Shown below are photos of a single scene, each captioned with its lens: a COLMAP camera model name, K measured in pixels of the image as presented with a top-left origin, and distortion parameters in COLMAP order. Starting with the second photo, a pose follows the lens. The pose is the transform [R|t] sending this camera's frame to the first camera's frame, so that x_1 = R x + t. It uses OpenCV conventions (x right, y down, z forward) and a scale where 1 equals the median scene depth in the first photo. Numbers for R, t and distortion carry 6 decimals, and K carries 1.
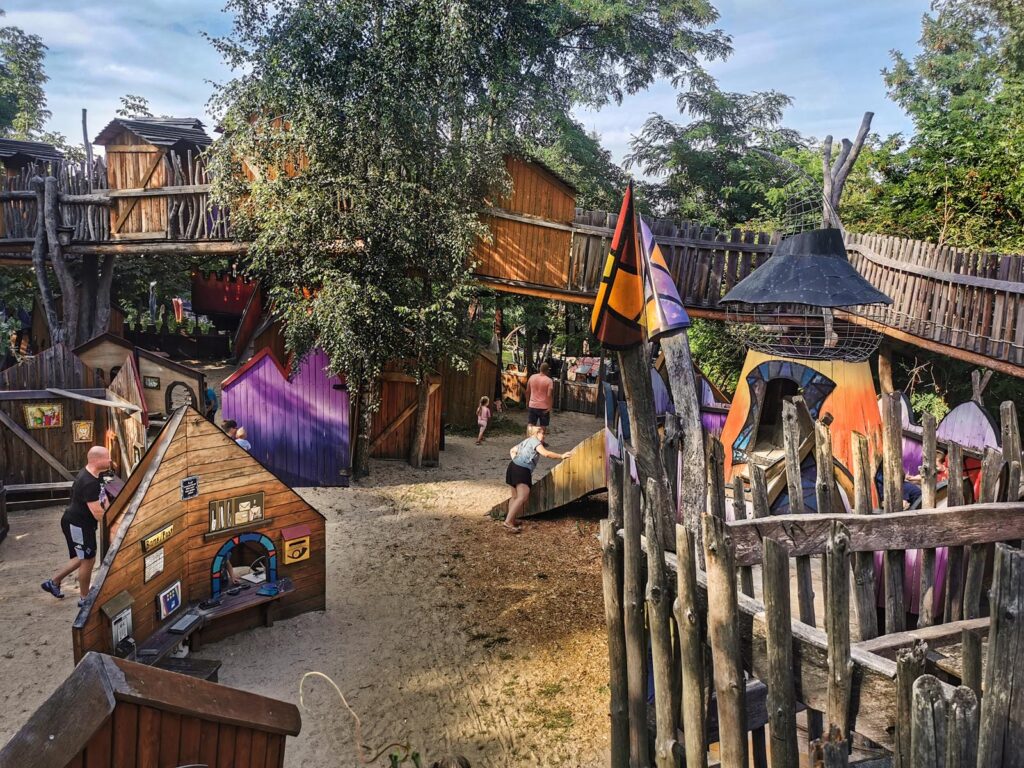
lens RADIAL K [[805.8, 0, 511.3], [0, 805.8, 384.9], [0, 0, 1]] dist [0.059128, 0.000264]
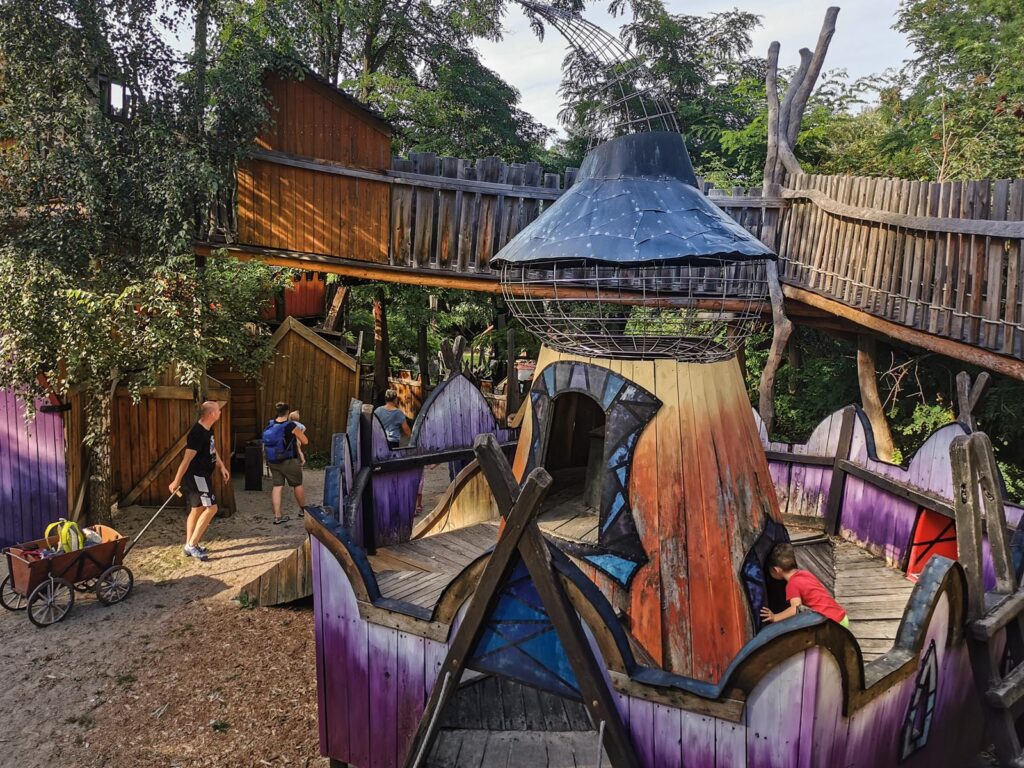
lens RADIAL K [[805.8, 0, 526.9], [0, 805.8, 348.8], [0, 0, 1]] dist [0.059128, 0.000264]
pose [[0.995655, -0.018994, -0.091165, 0.260470], [0.014455, 0.998635, -0.050189, -0.007917], [0.091994, 0.048653, 0.994570, 0.320669]]
